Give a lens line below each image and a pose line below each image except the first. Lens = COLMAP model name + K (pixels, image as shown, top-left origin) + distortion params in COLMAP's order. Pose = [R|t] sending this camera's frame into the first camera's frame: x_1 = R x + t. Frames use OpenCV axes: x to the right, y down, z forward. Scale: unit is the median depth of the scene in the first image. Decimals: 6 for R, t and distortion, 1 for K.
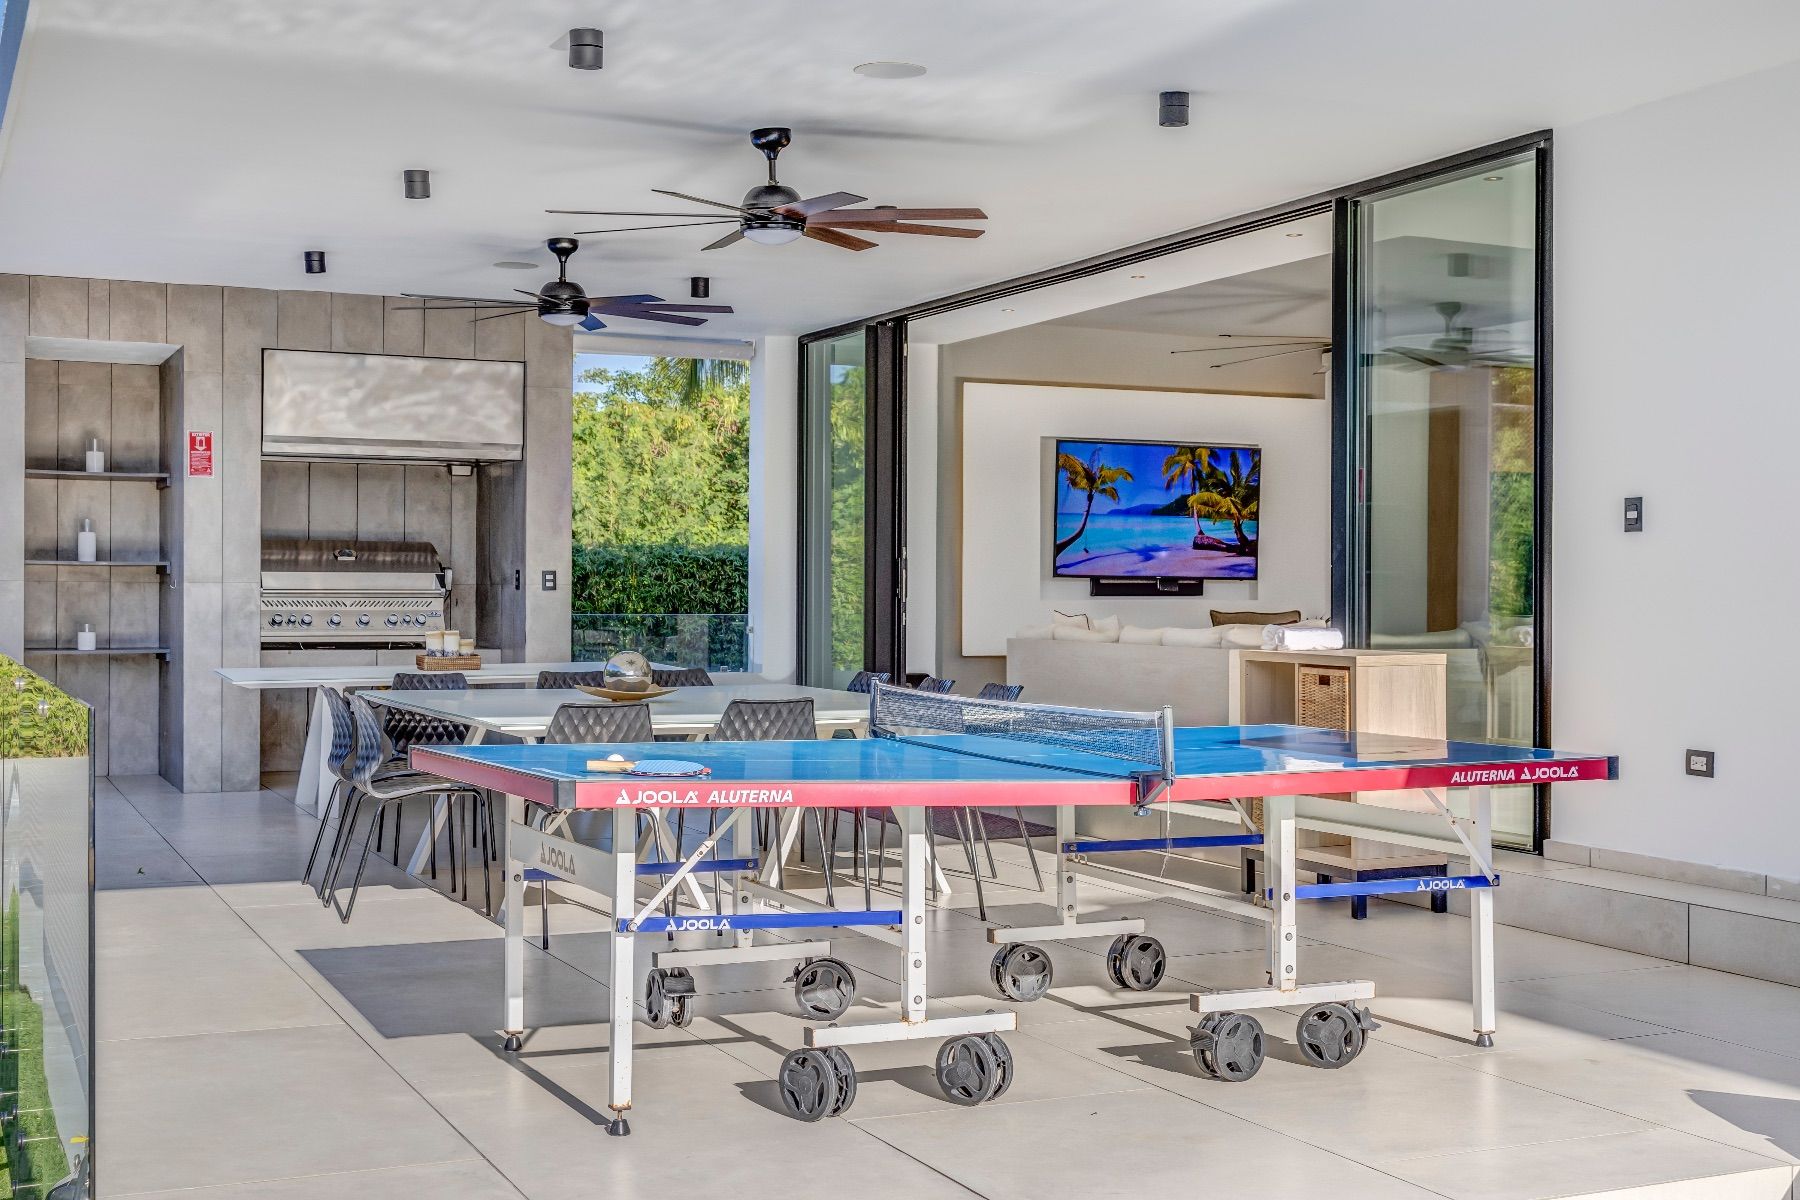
lens RADIAL K [[2211.0, 0, 900.0], [0, 2211.0, 600.0], [0, 0, 1]] dist [0.017760, -0.009411]
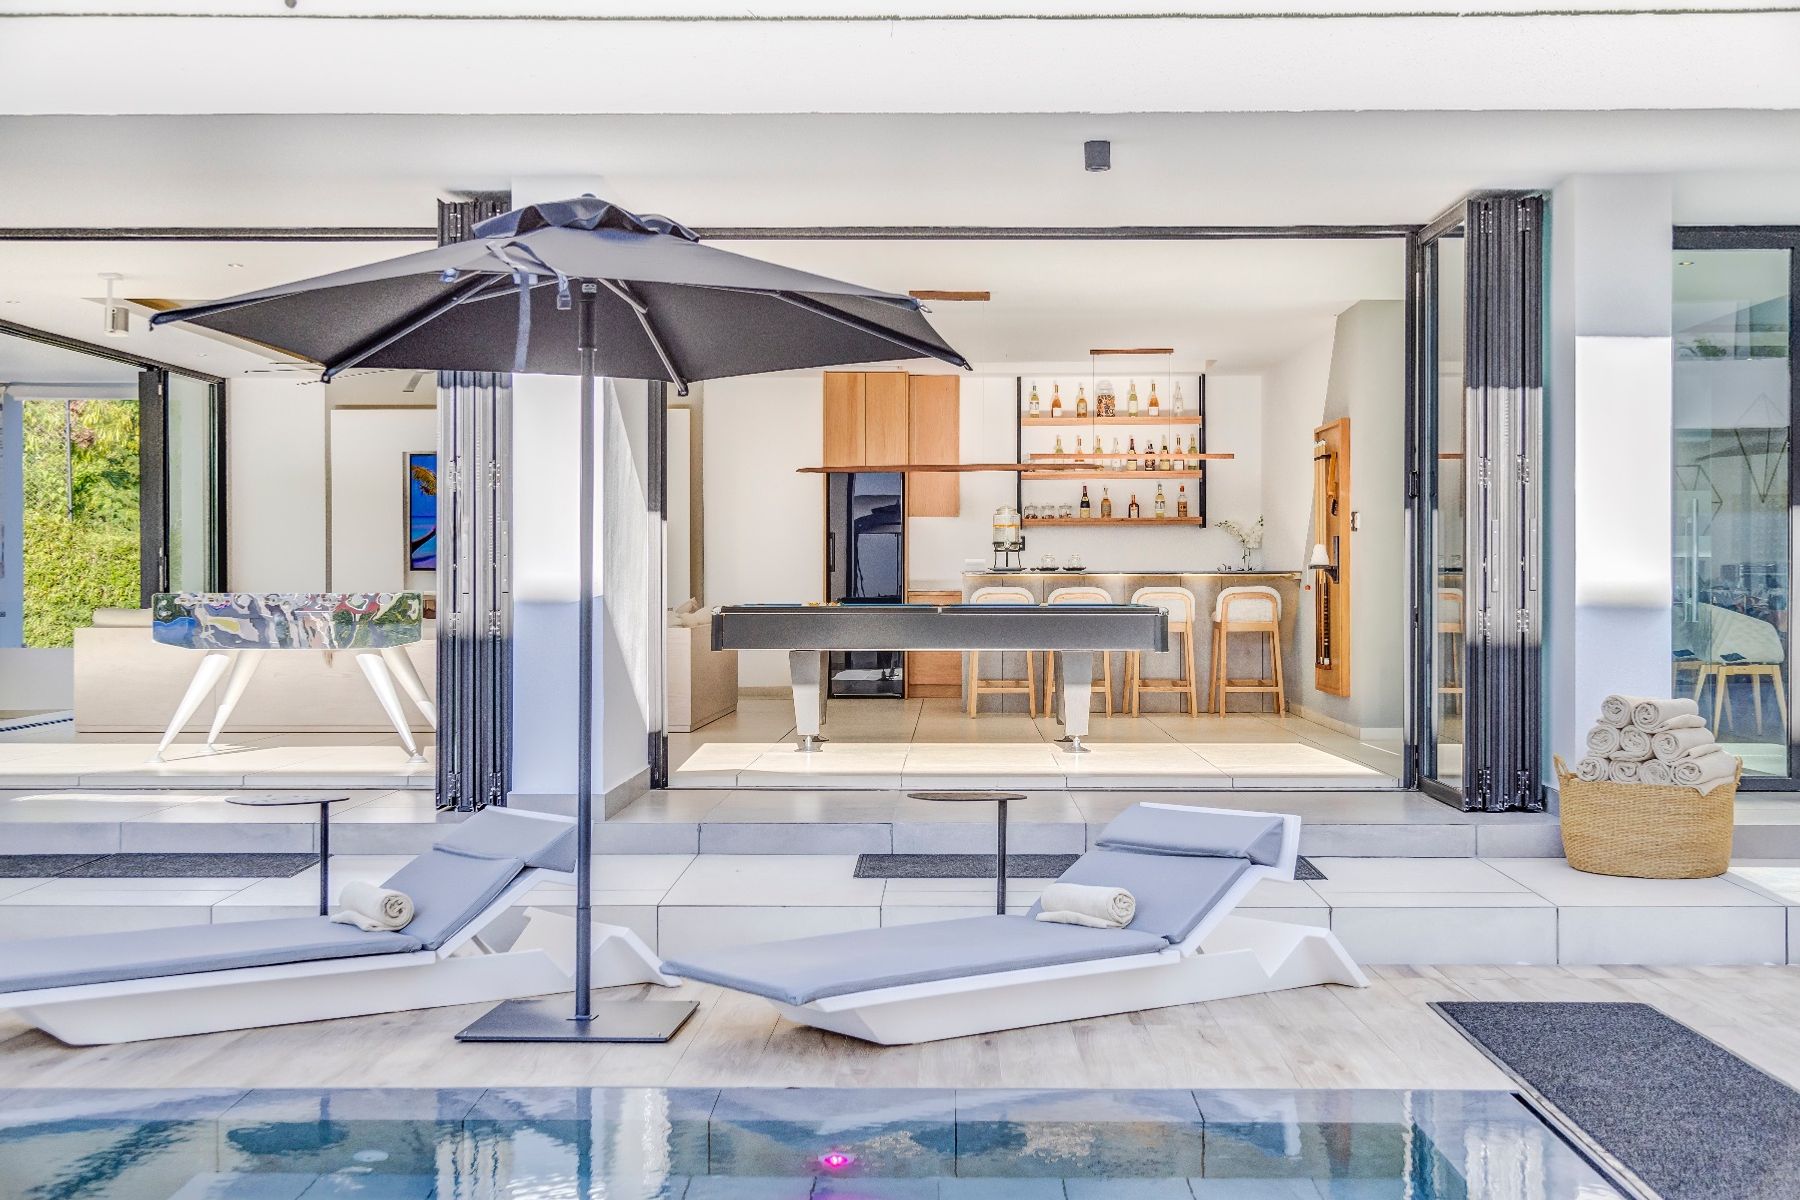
lens RADIAL K [[2211.0, 0, 900.0], [0, 2211.0, 600.0], [0, 0, 1]] dist [0.017760, -0.009411]
pose [[0.903222, -0.002509, -0.429167, 0.937586], [0.004294, 0.999986, 0.003191, 0.003576], [0.429153, -0.004725, 0.903219, 0.044314]]
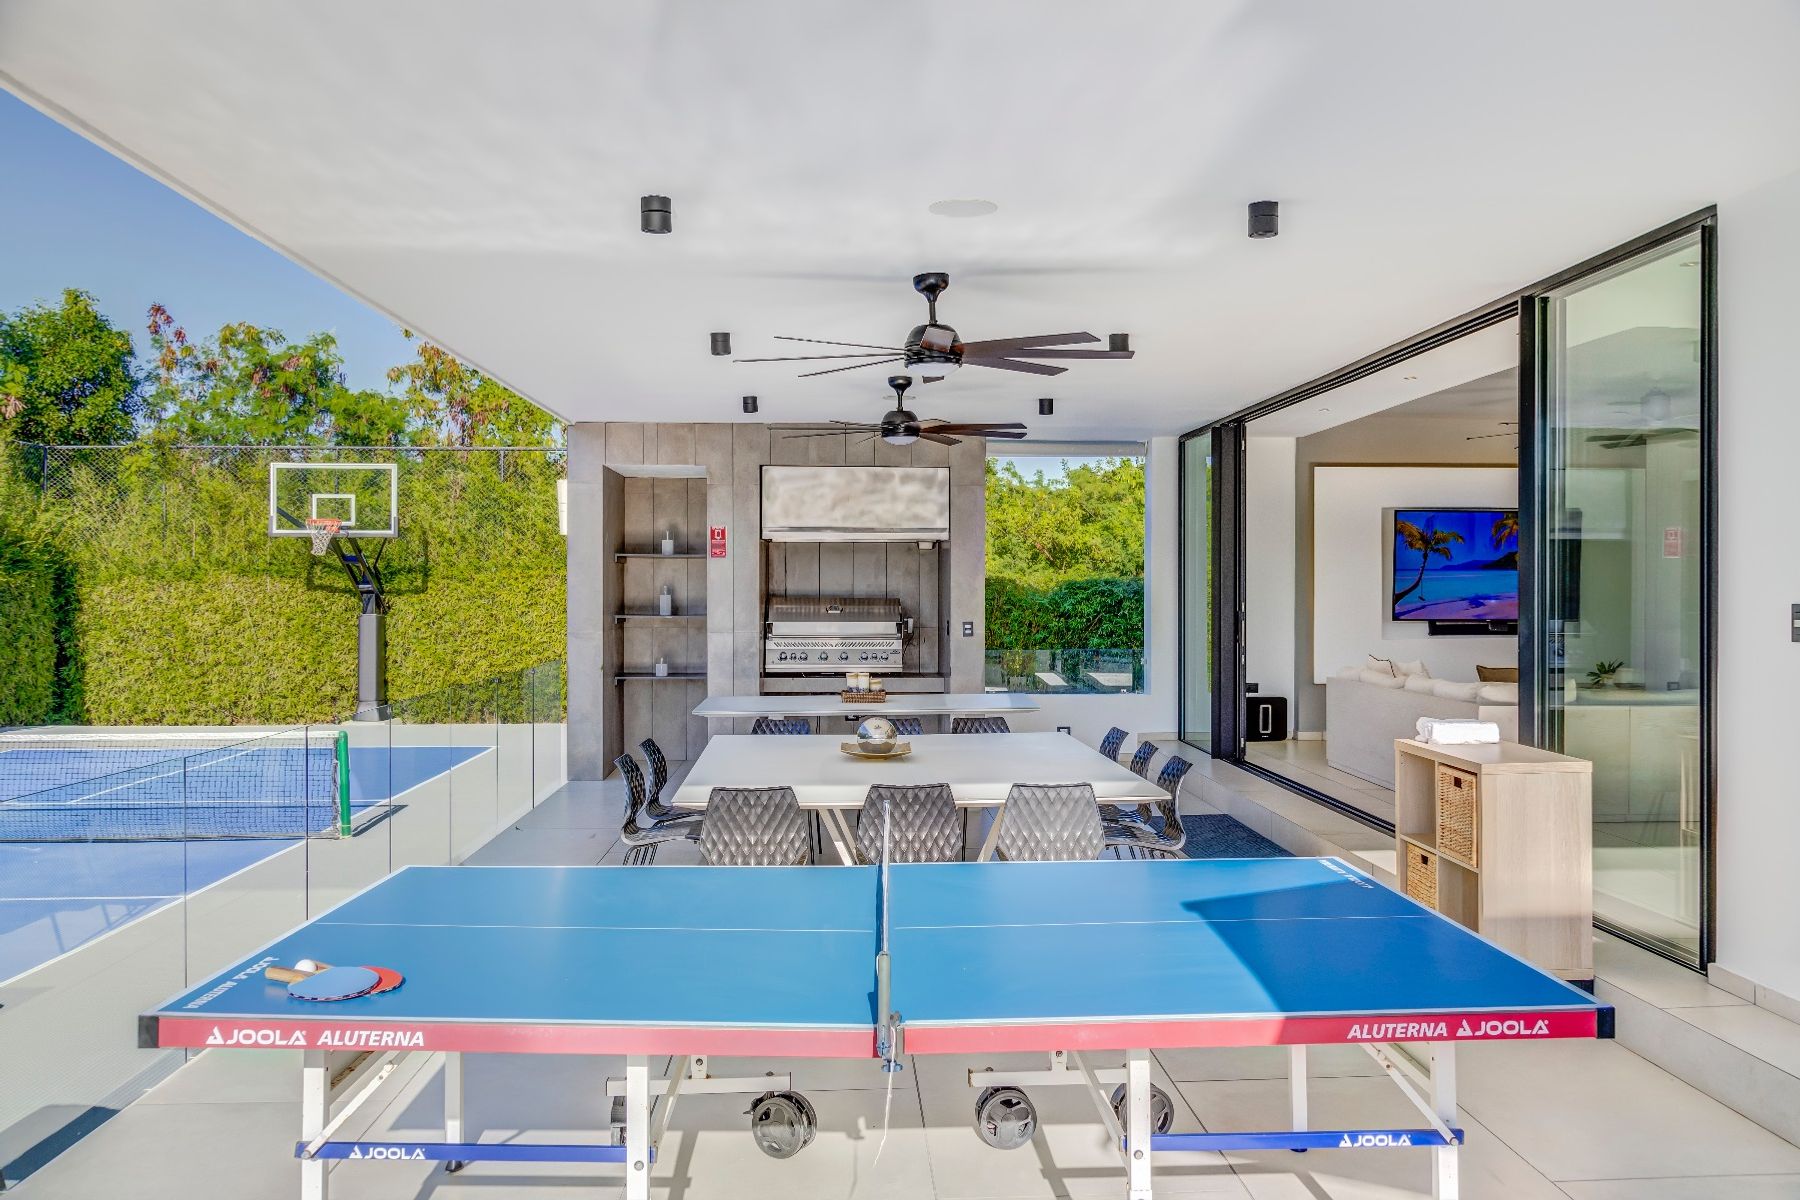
lens RADIAL K [[1402.7, 0, 900.0], [0, 1402.7, 600.0], [0, 0, 1]] dist [-0.008427, 0.006786]
pose [[0.932464, -0.002360, -0.361255, 0.109798], [0.003320, 0.999992, 0.002039, -0.028191], [0.361247, -0.003101, 0.932465, 0.191073]]
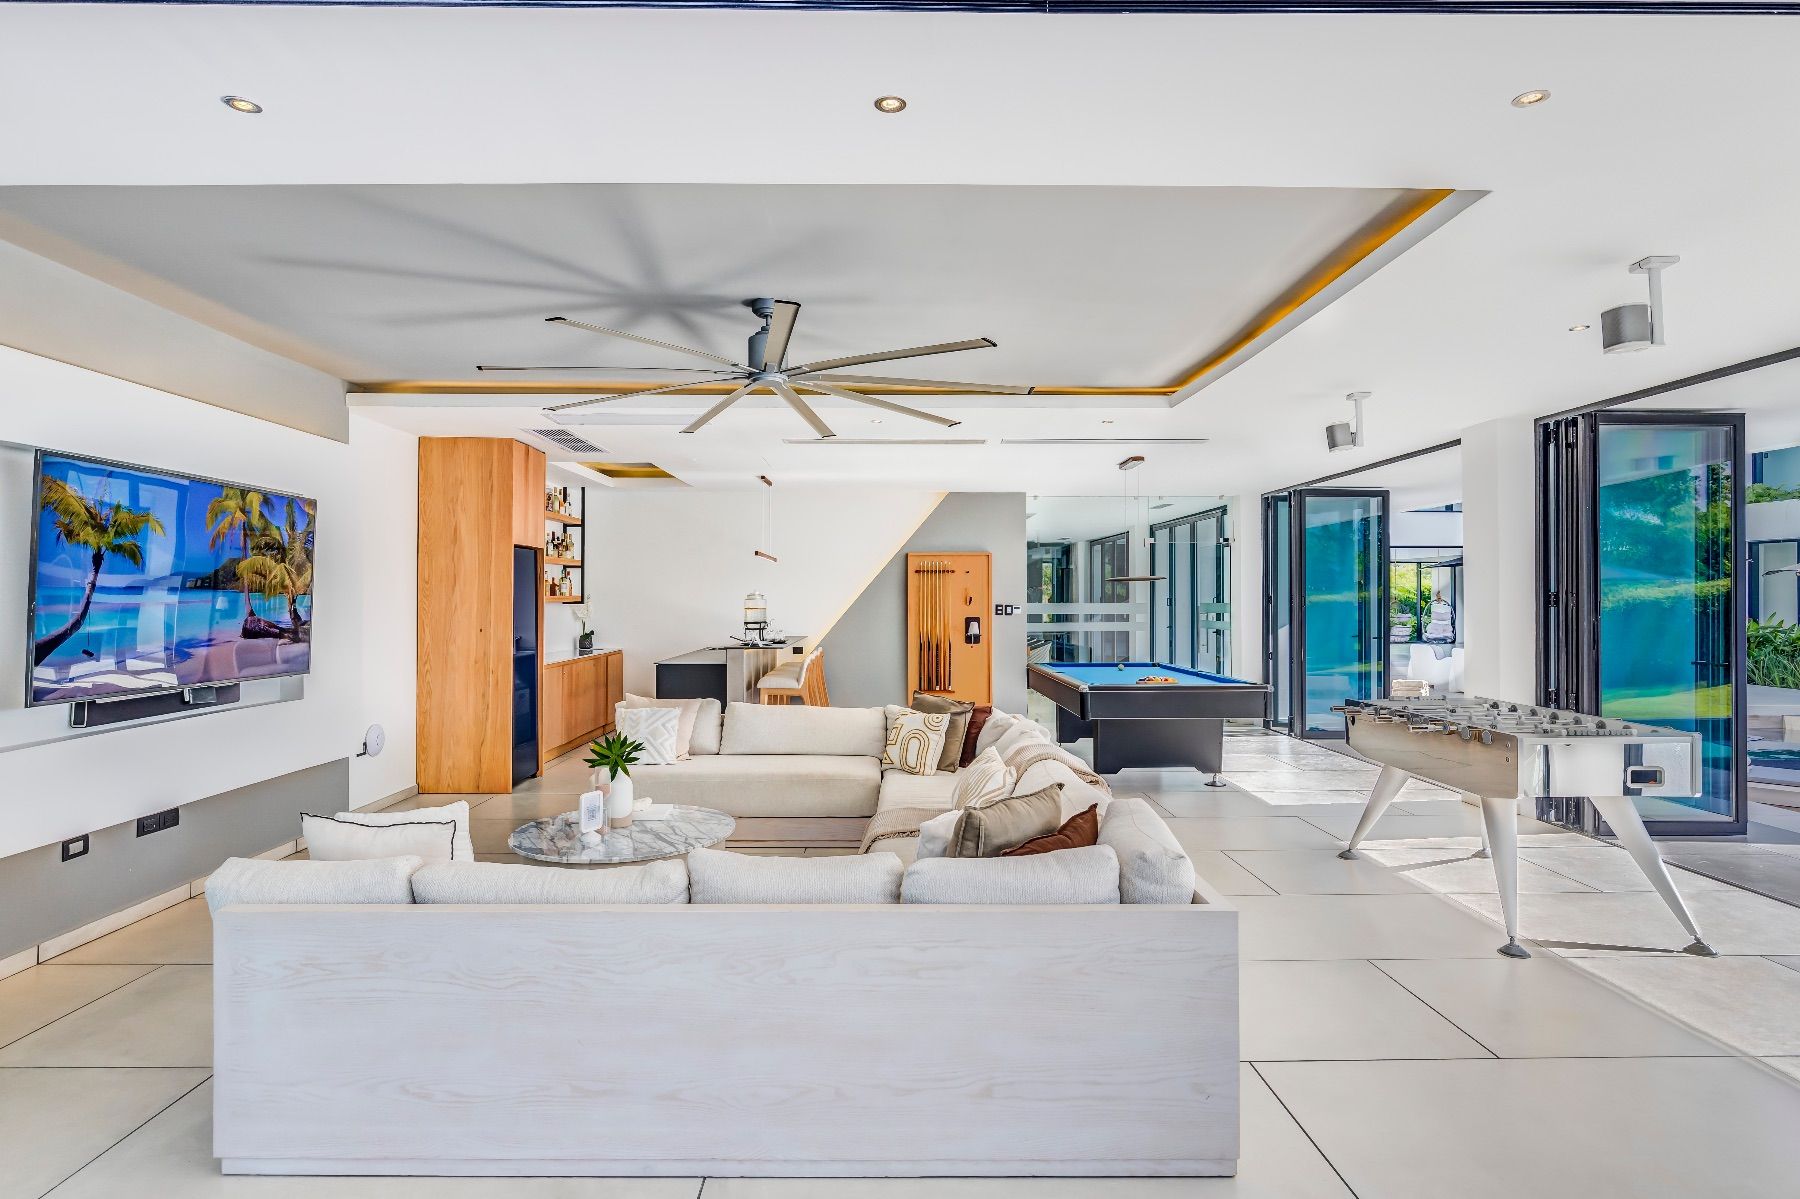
lens RADIAL K [[927.2, 0, 900.0], [0, 927.2, 599.5], [0, 0, 1]] dist [0.001662, 0.000421]
pose [[0.393249, -0.006777, 0.919407, -0.061184], [0.003829, 0.999976, 0.005733, -0.042305], [-0.919424, 0.001266, 0.393265, 0.825172]]
